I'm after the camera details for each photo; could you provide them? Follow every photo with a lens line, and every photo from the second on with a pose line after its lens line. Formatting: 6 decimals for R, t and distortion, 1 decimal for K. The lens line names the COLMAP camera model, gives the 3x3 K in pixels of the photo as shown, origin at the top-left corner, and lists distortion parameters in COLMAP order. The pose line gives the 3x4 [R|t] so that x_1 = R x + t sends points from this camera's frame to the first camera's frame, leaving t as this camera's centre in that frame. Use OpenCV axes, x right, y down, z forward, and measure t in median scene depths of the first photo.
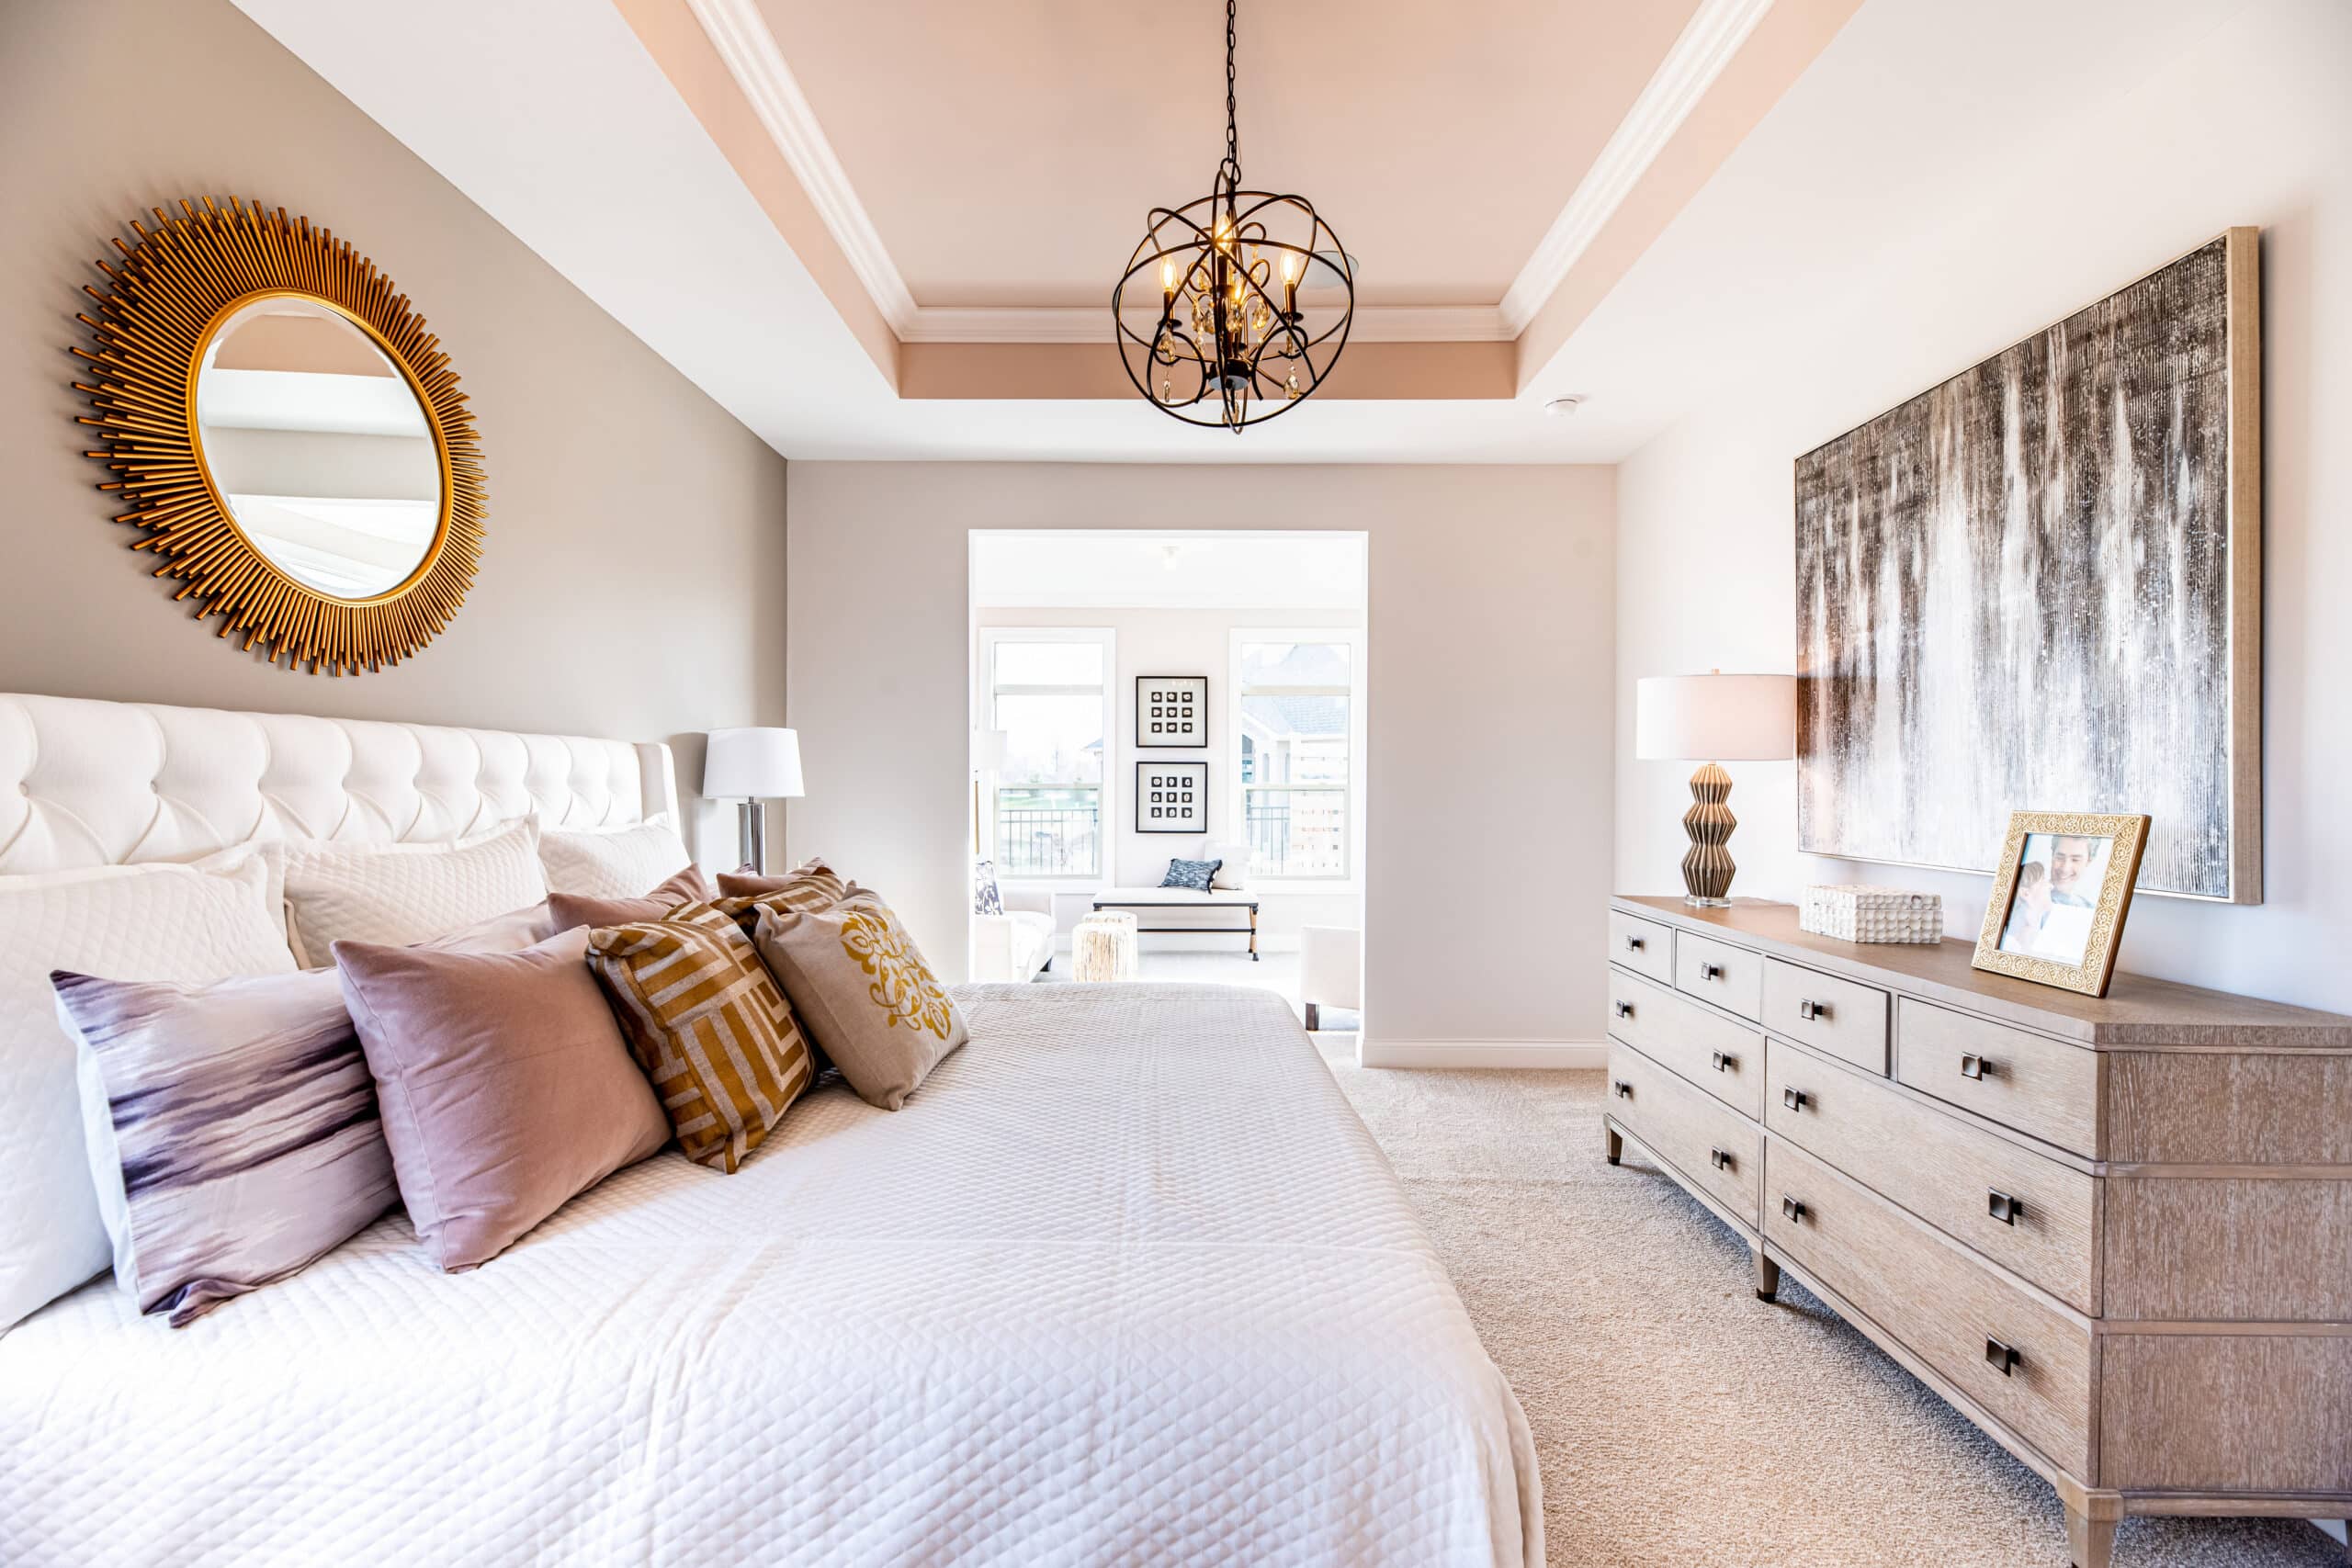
lens RADIAL K [[952.5, 0, 1171.1], [0, 952.5, 783.8], [0, 0, 1]] dist [-0.001498, -0.000041]
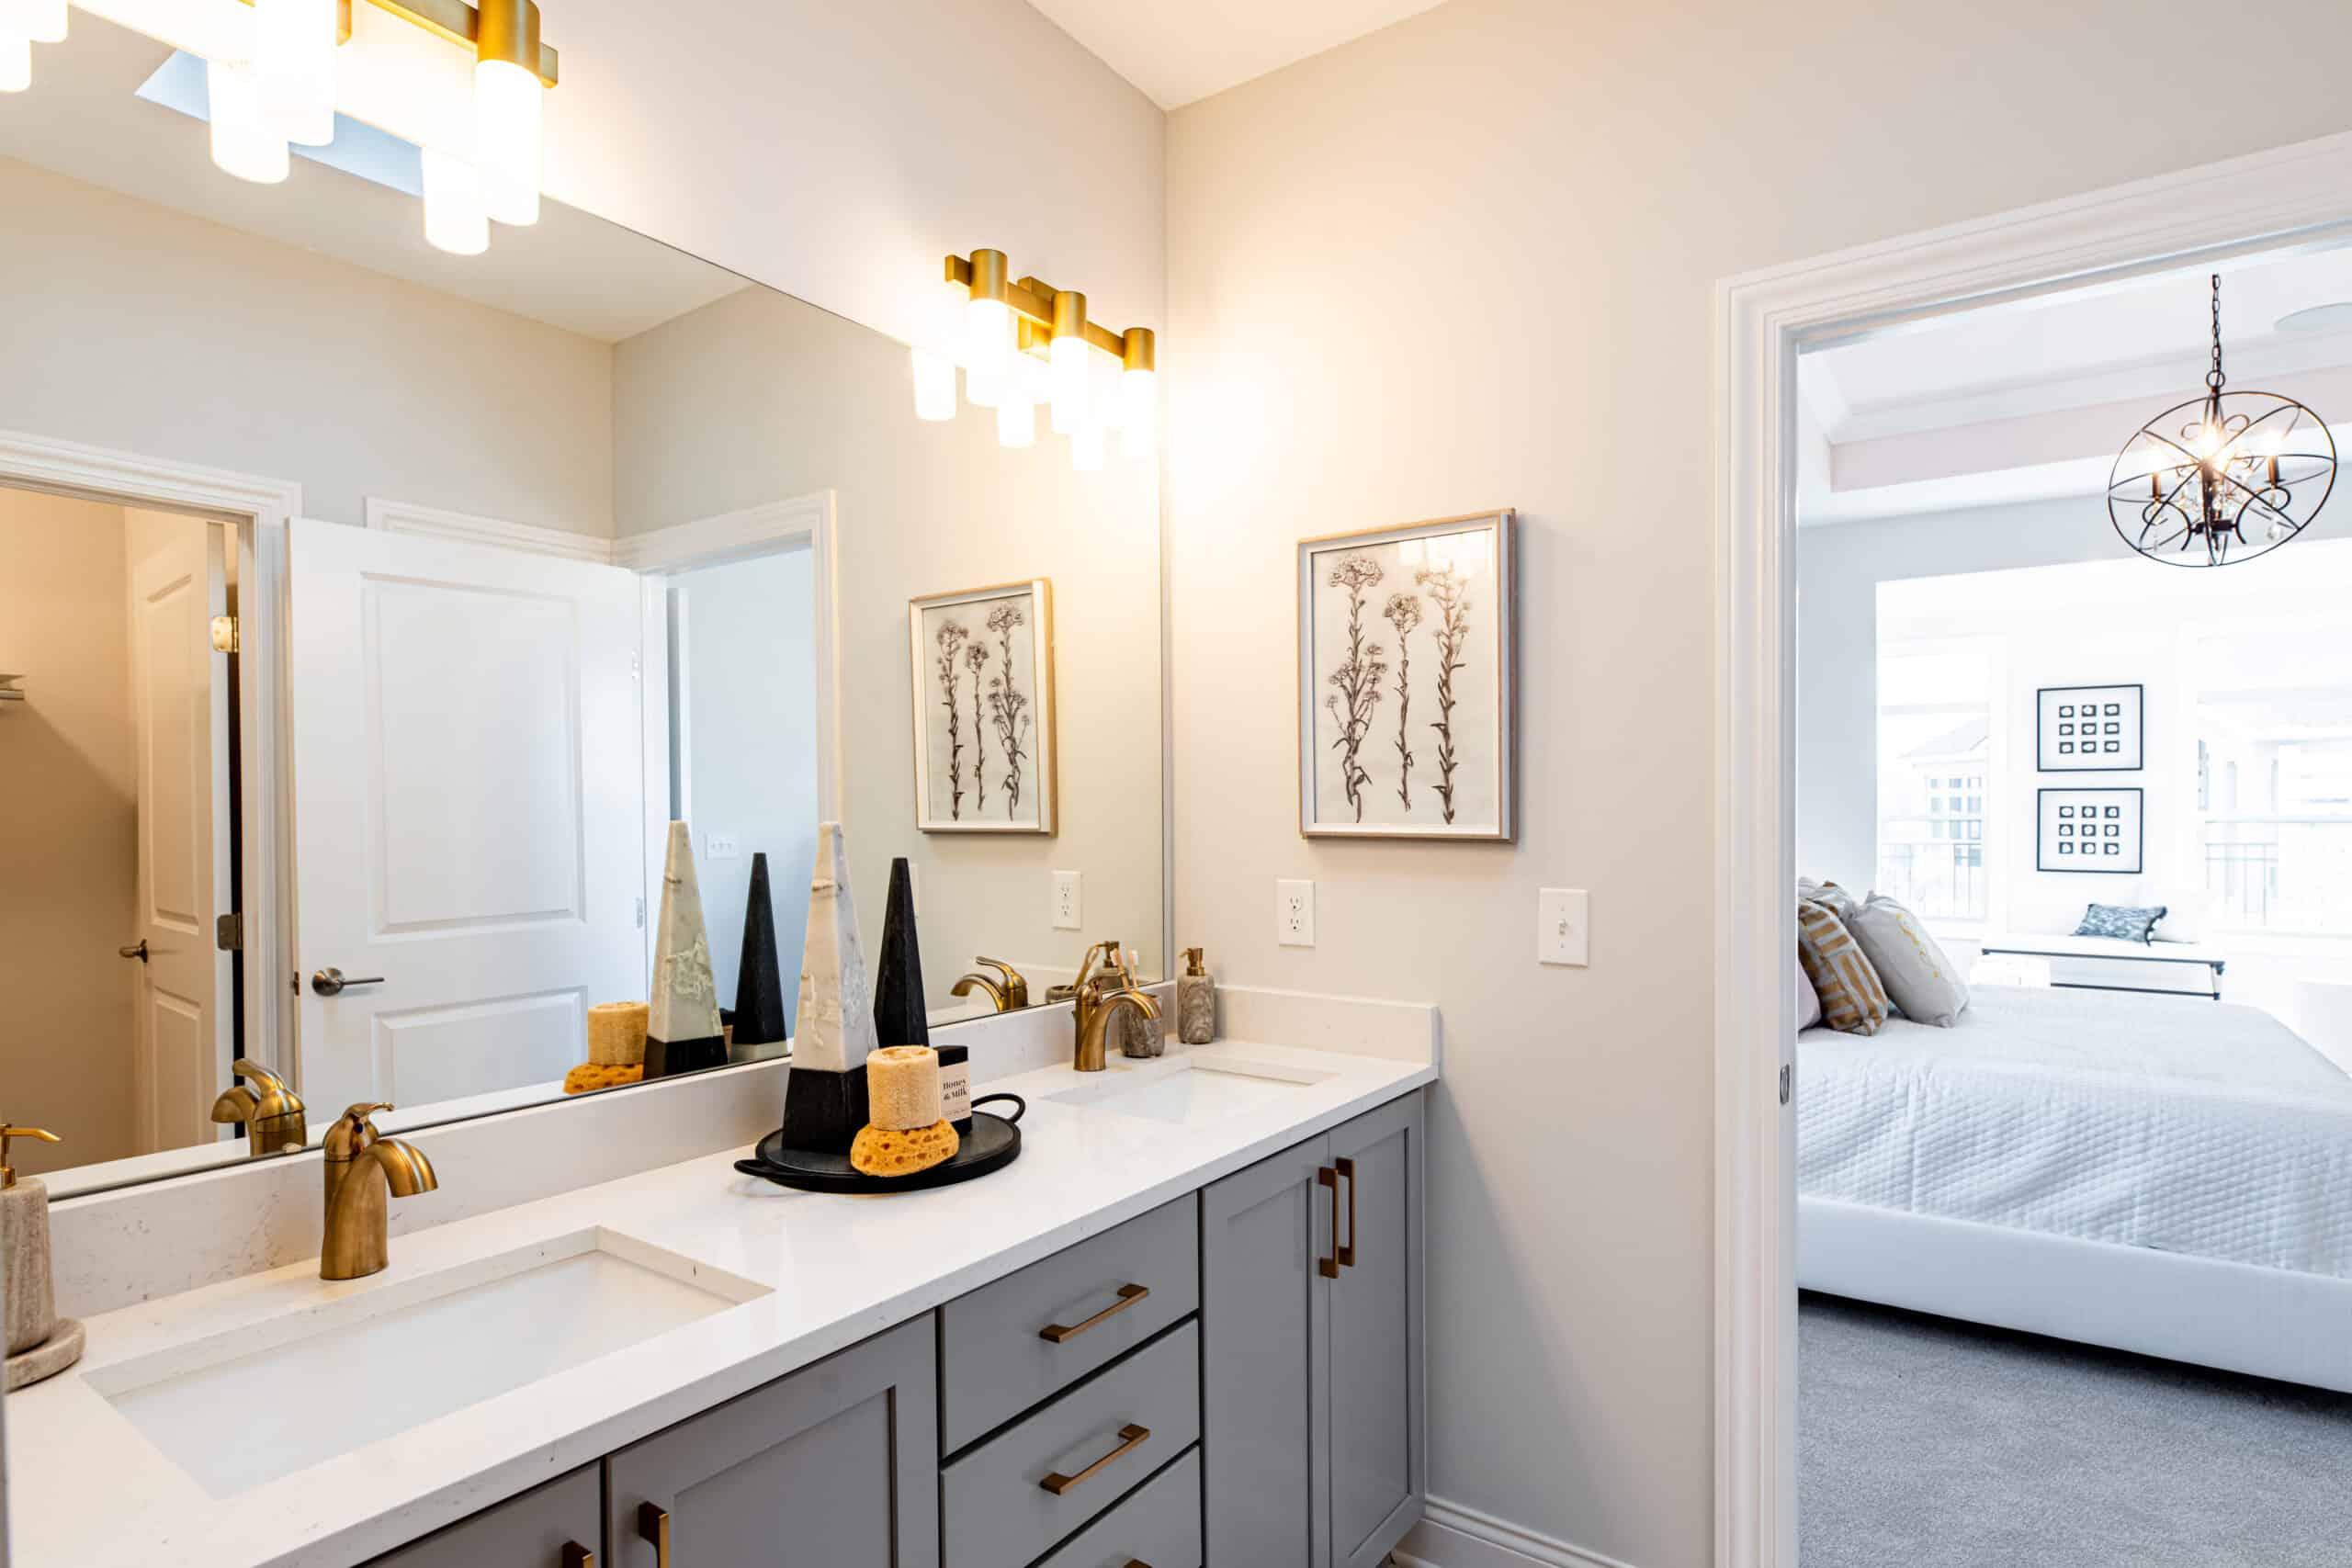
lens RADIAL K [[1224.4, 0, 1175.9], [0, 1224.4, 821.3], [0, 0, 1]] dist [0.005117, -0.001248]
pose [[0.820369, -0.000586, -0.571834, -0.151221], [0.006562, 0.999943, 0.008390, -0.029902], [0.571796, -0.010635, 0.820327, -1.292512]]
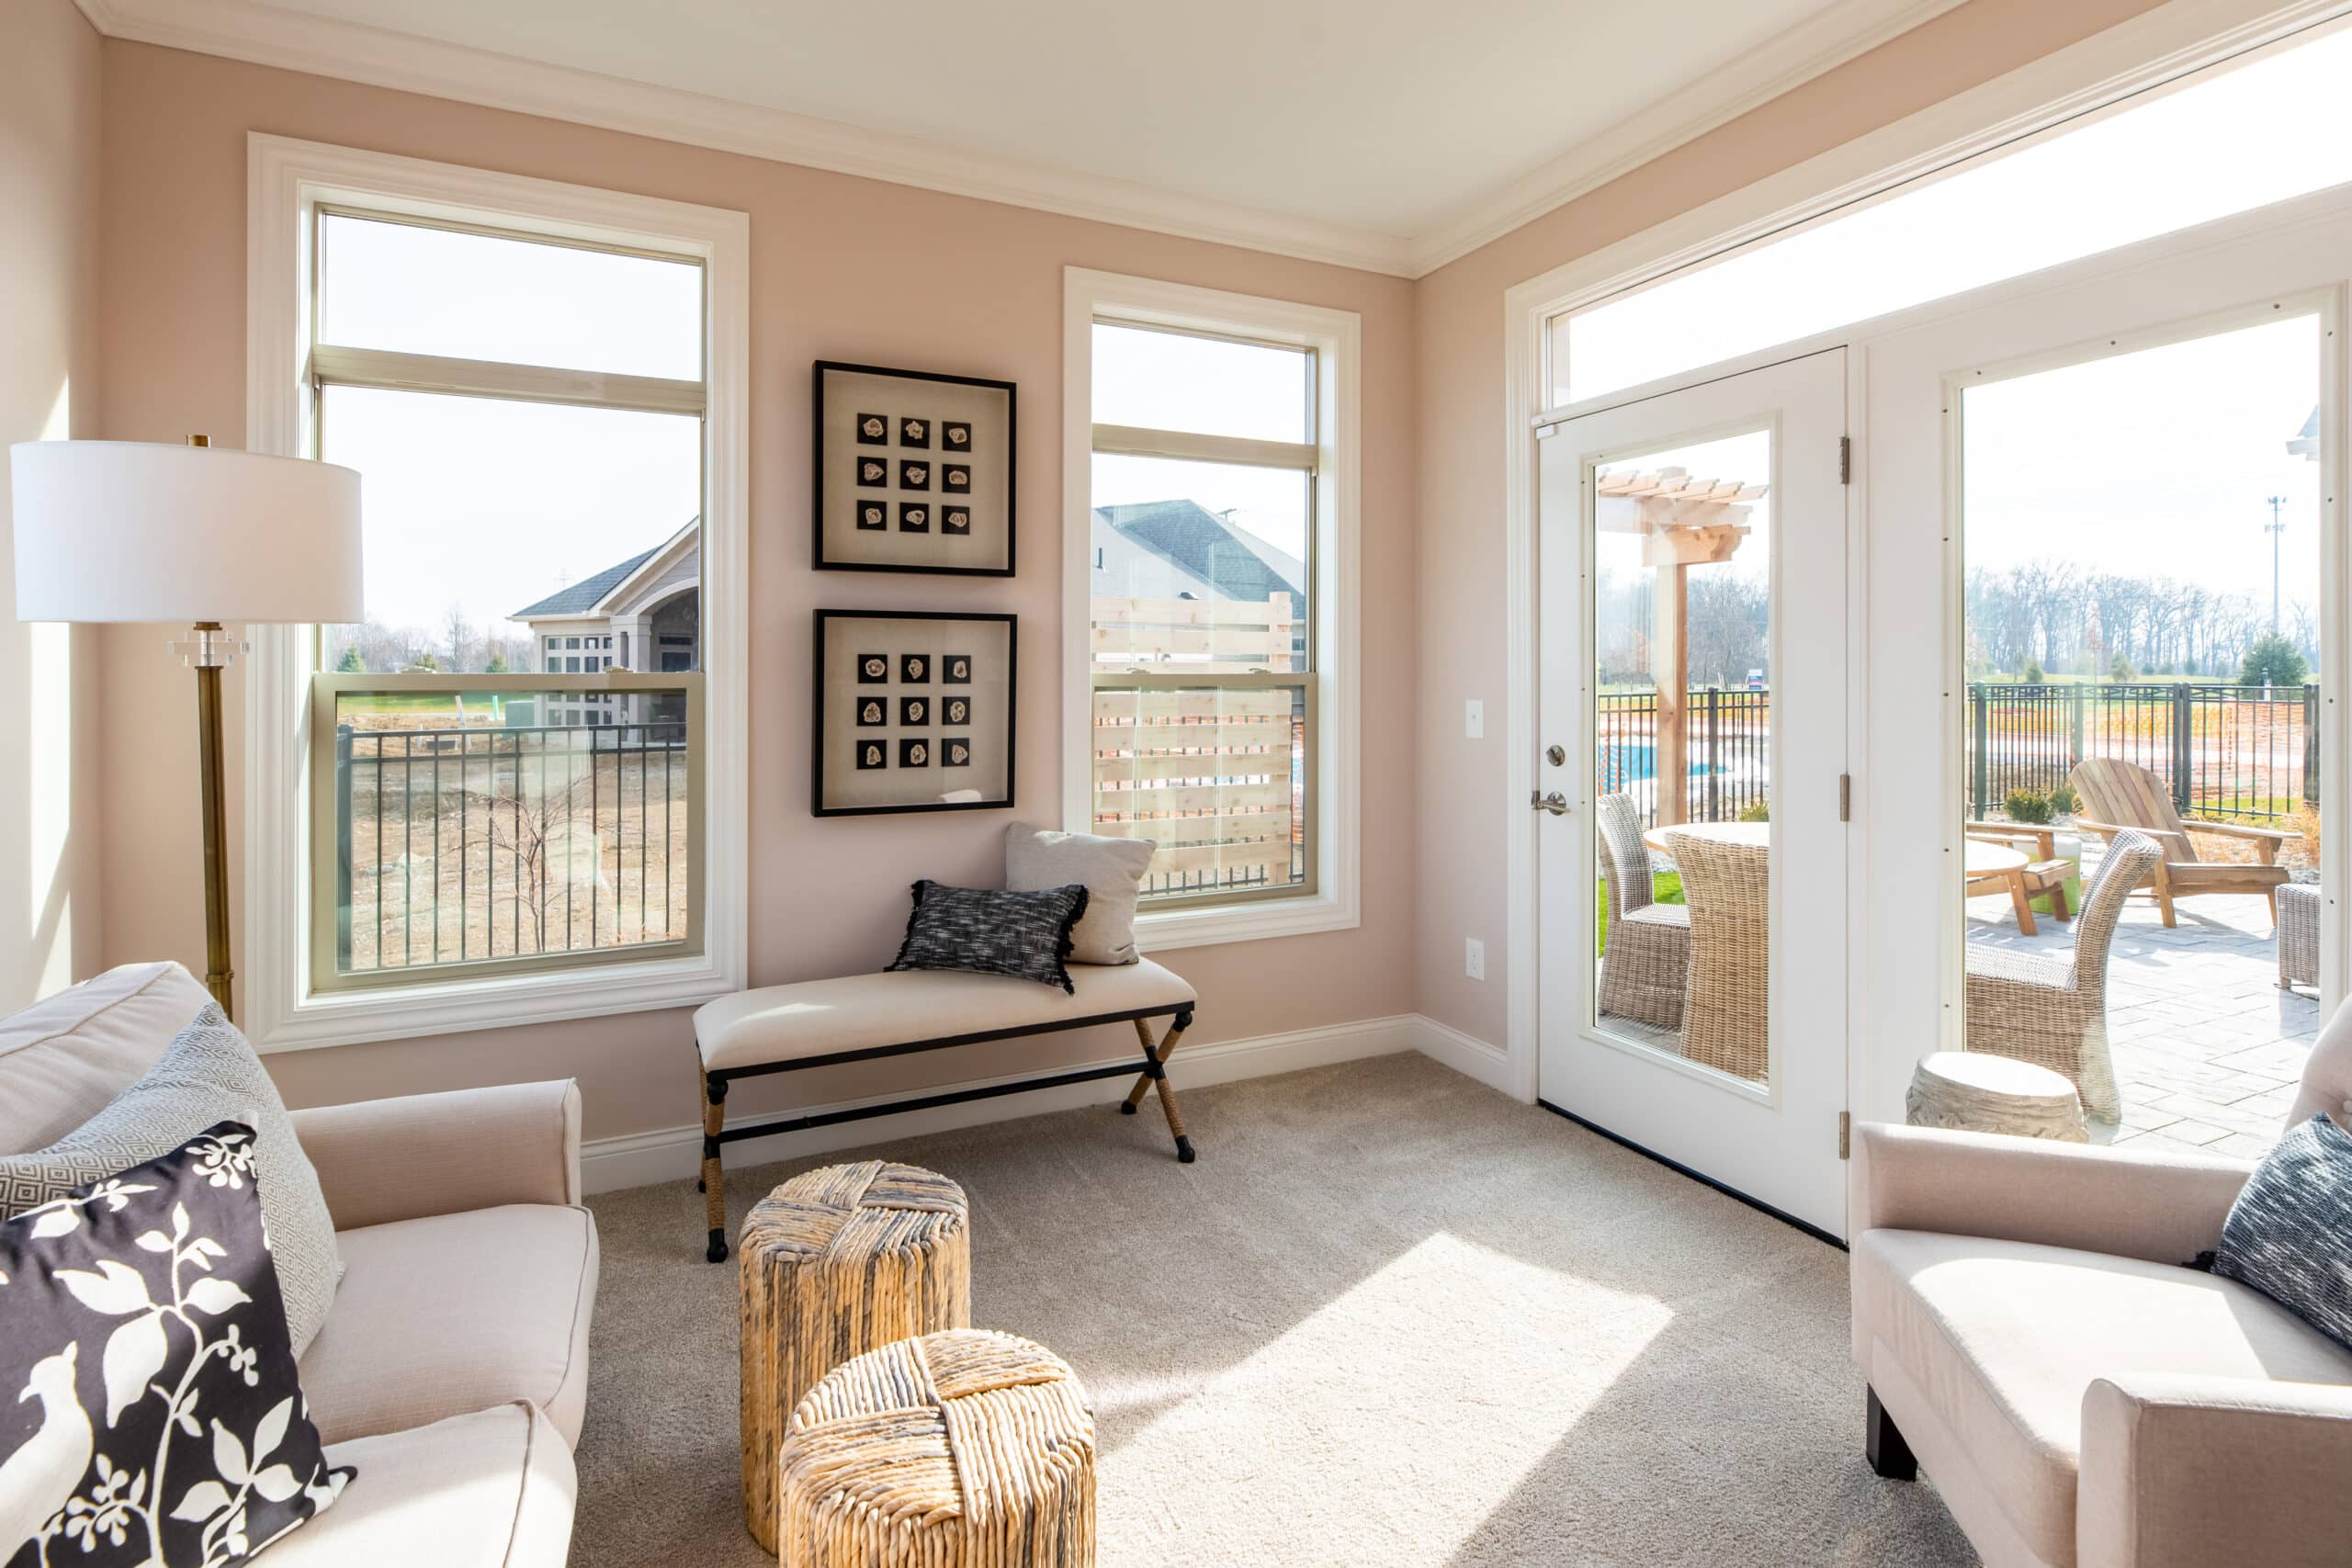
lens RADIAL K [[1107.3, 0, 1154.8], [0, 1107.3, 660.8], [0, 0, 1]] dist [-0.000500, 0.000105]
pose [[0.902768, -0.001733, 0.430124, -0.362056], [0.003909, 0.999984, -0.004175, -0.010228], [-0.430110, 0.005450, 0.902760, 2.162181]]
